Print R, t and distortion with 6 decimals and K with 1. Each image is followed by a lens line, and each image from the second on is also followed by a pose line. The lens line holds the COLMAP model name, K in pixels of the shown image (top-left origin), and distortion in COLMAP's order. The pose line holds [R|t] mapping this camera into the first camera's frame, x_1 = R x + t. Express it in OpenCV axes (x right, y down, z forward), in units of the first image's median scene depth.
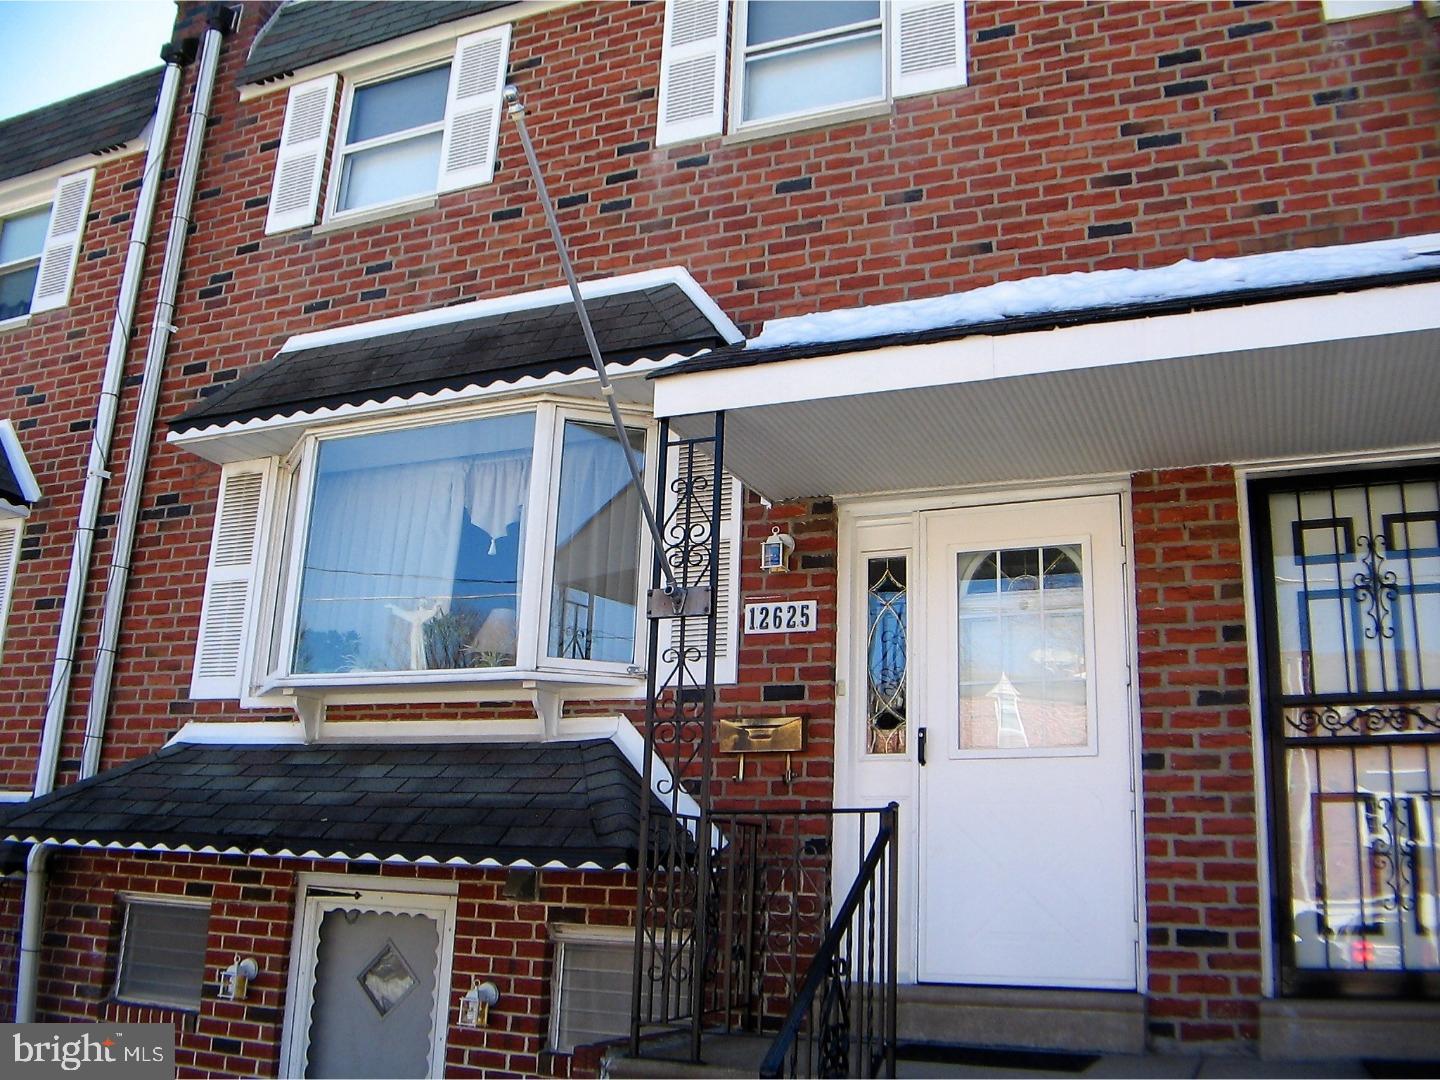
lens RADIAL K [[1290.2, 0, 720.8], [0, 1290.2, 569.8], [0, 0, 1]] dist [-0.150436, 0.109093]
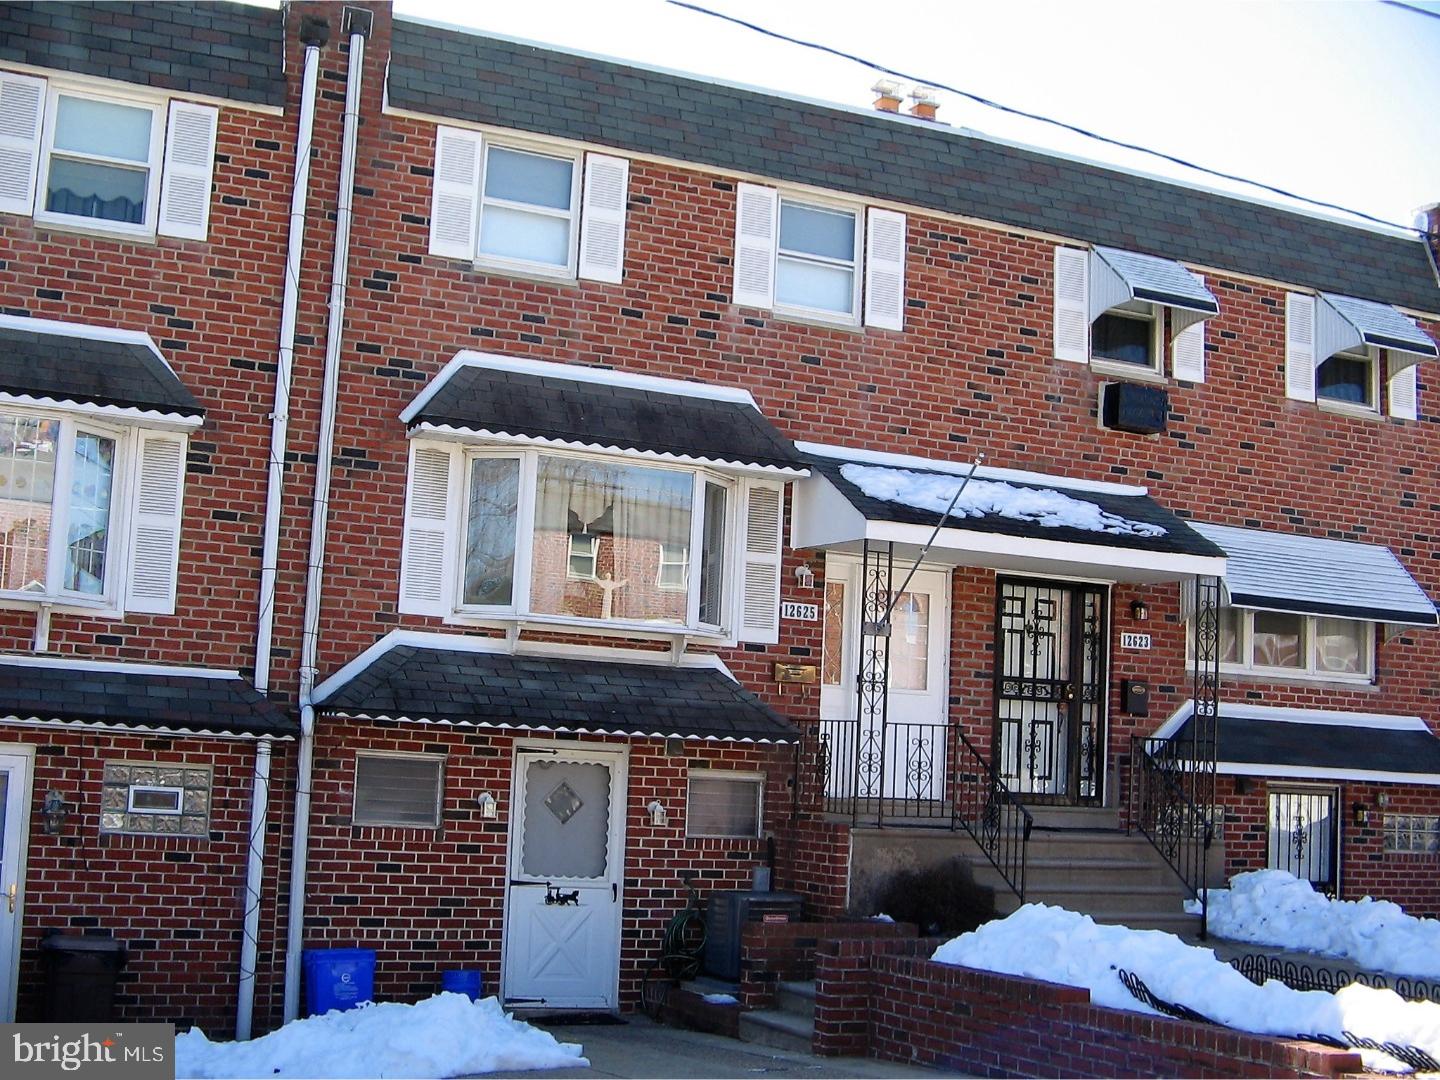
lens RADIAL K [[1889.6, 0, 720.0], [0, 1889.6, 540.0], [0, 0, 1]] dist [-0.027945, -0.039238]
pose [[0.677485, 0.087930, 0.730262, -1.878445], [-0.208017, 0.975202, 0.075560, -0.227780], [-0.705509, -0.203098, 0.678976, -0.716265]]
